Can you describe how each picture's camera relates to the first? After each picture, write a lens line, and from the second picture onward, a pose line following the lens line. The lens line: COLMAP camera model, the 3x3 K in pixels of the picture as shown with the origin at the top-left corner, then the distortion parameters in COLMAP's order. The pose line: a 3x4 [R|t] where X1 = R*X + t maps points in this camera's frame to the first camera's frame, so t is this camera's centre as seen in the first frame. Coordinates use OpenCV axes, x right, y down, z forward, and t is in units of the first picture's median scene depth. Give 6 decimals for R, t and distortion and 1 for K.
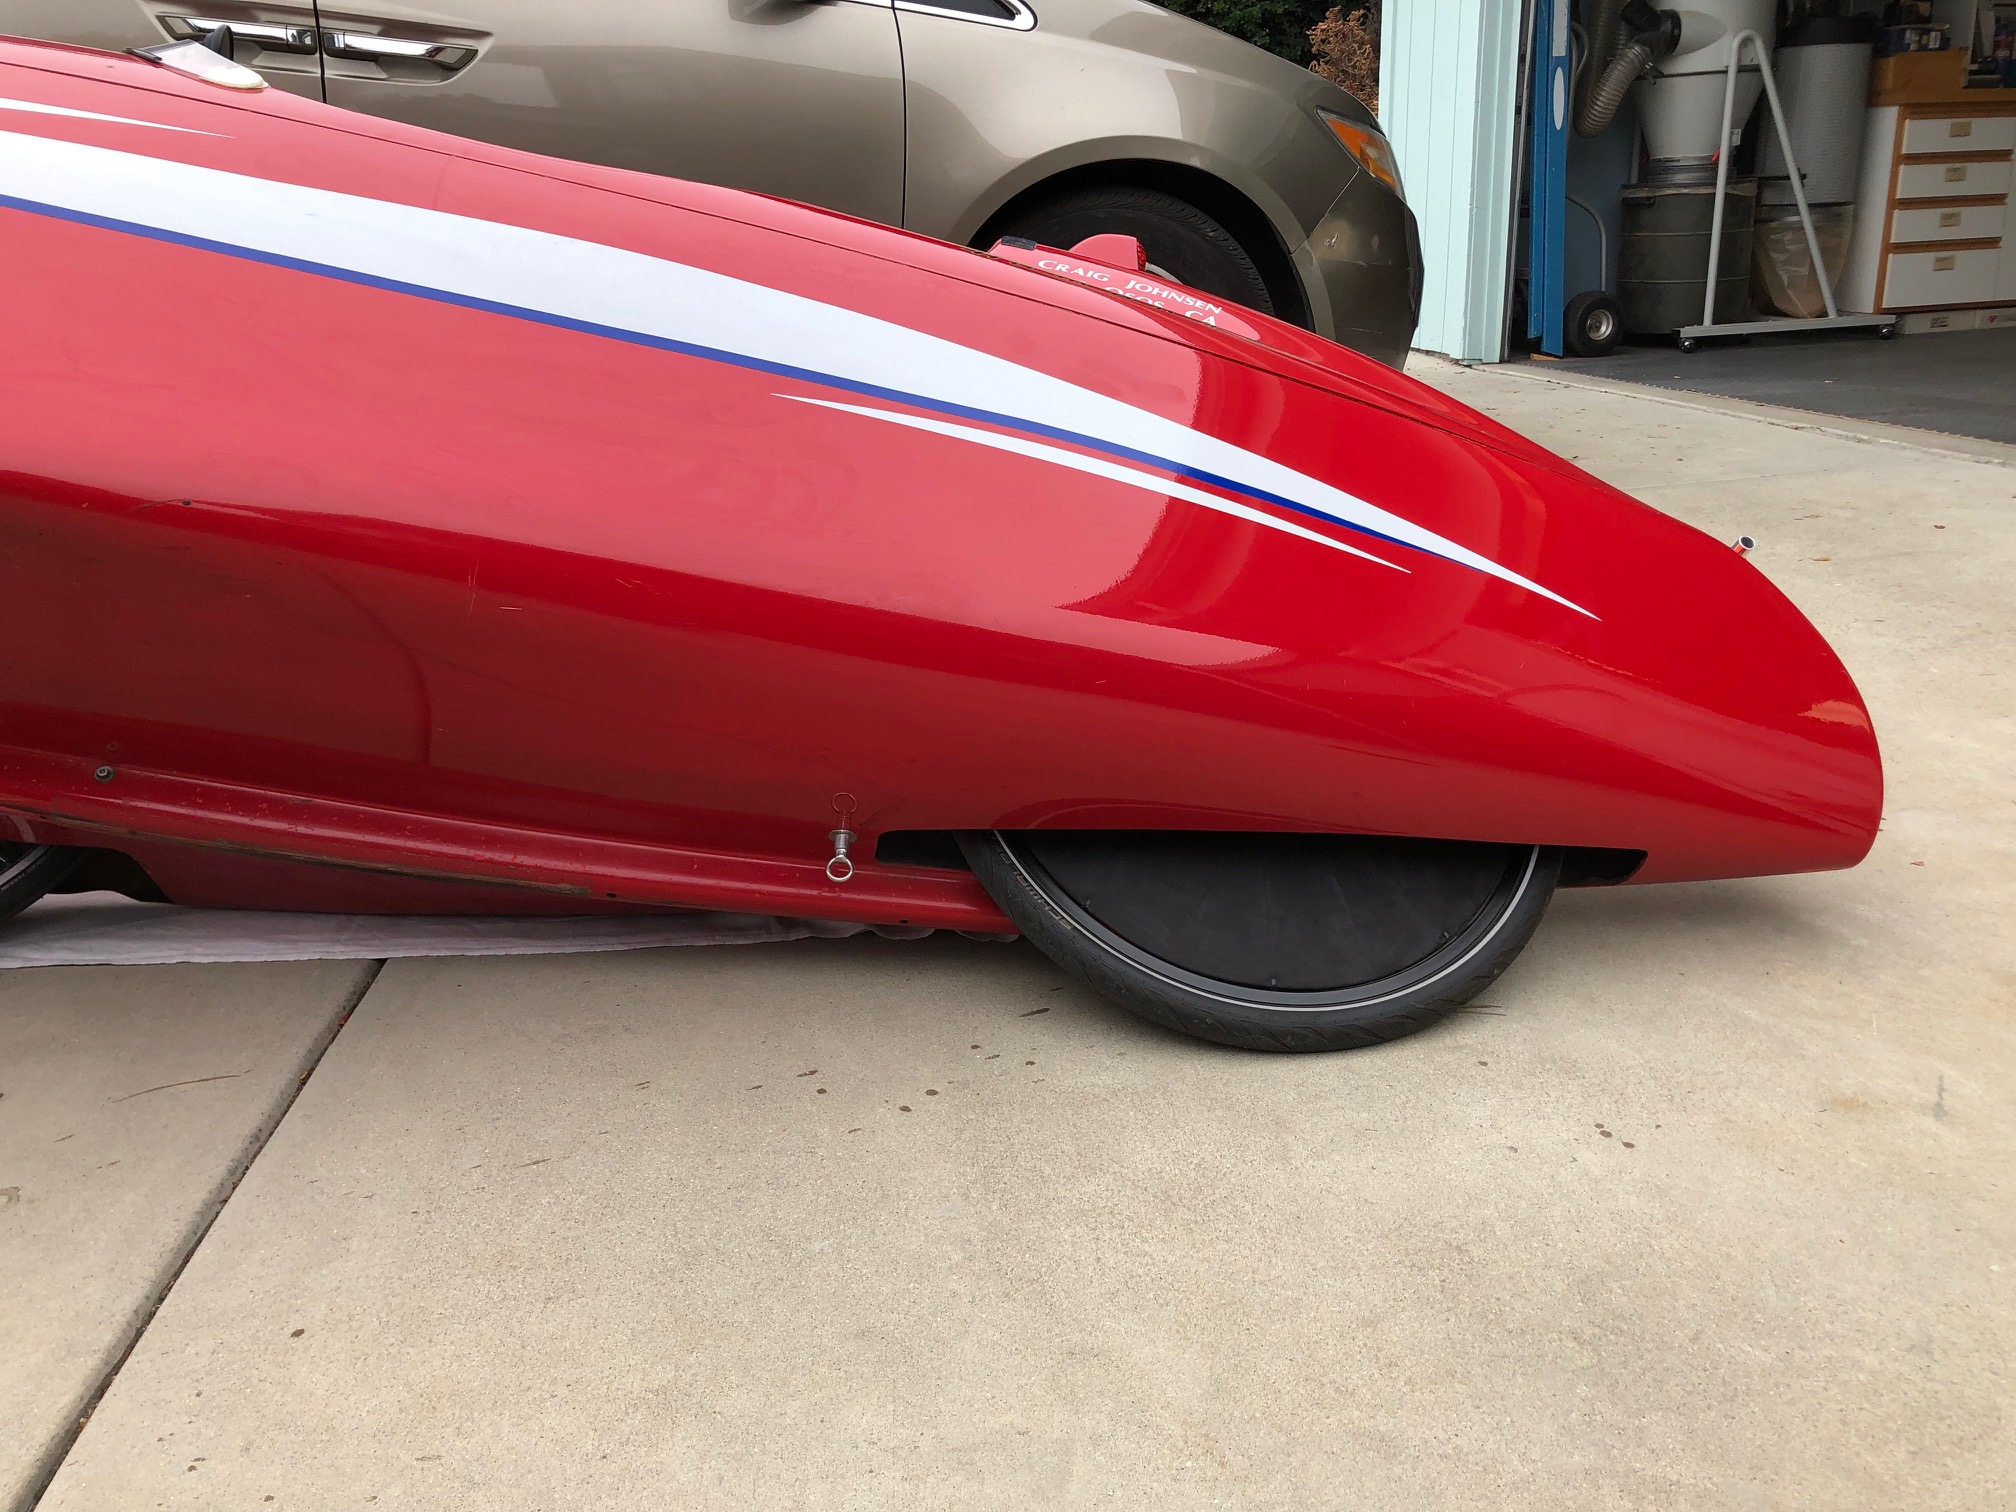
lens RADIAL K [[1608.4, 0, 1005.6], [0, 1608.4, 748.1], [0, 0, 1]] dist [-0.002300, -0.019980]
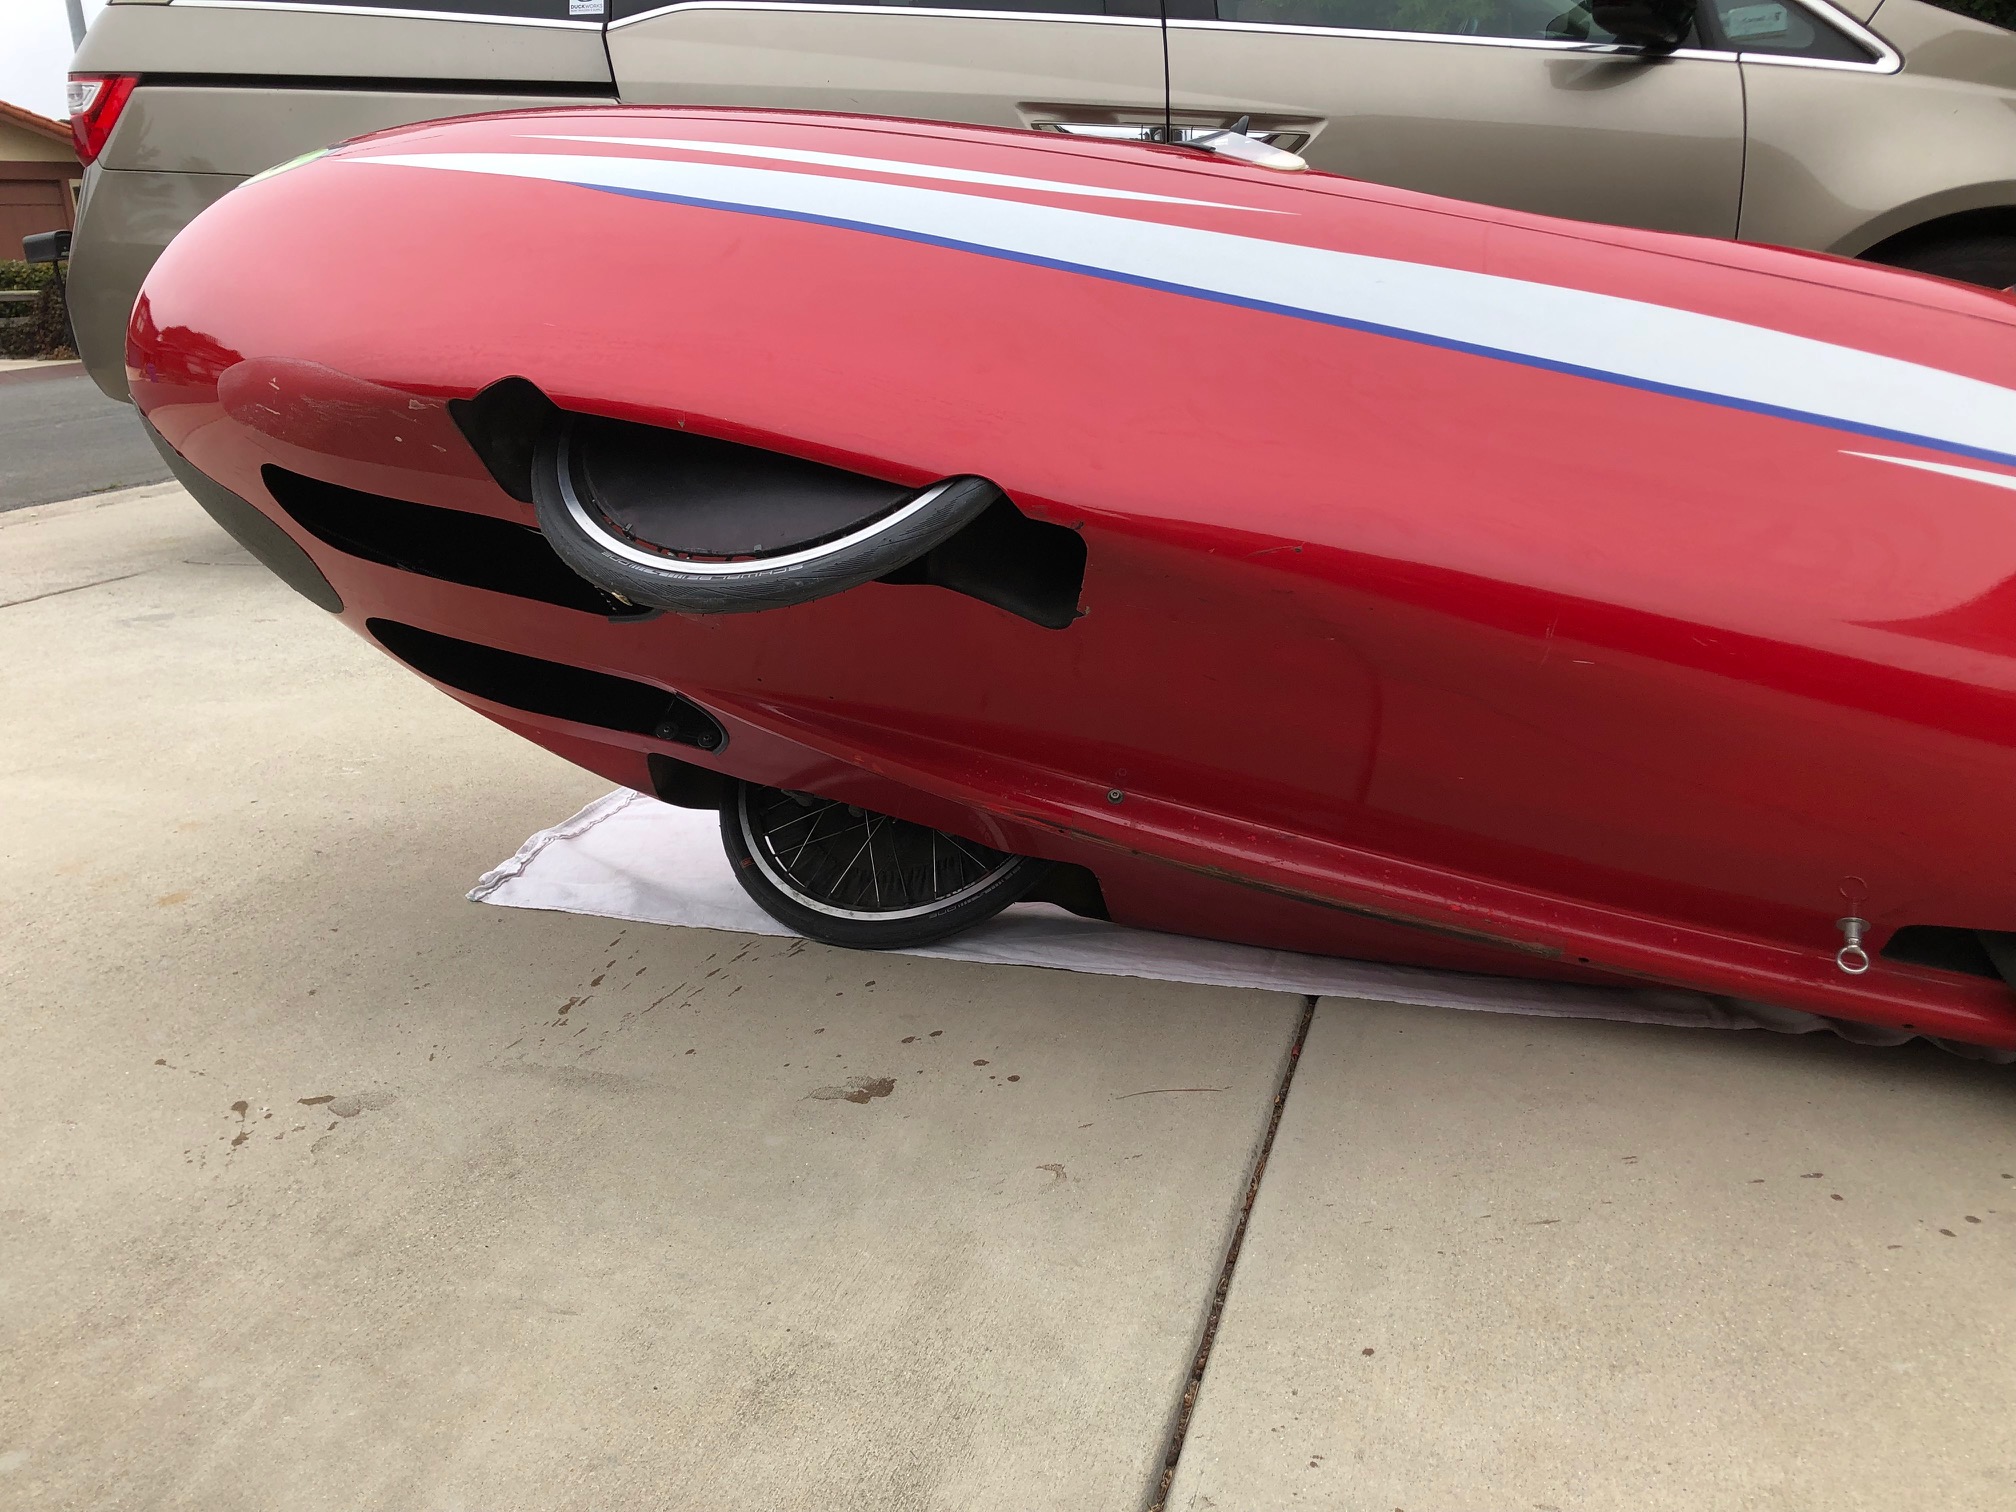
lens RADIAL K [[1608.4, 0, 1006.8], [0, 1608.4, 747.8], [0, 0, 1]] dist [-0.002300, -0.019980]
pose [[0.925807, 0.066045, -0.372182, -0.218614], [-0.082720, 0.996151, -0.028995, 0.020426], [0.368835, 0.057631, 0.927707, -0.046722]]
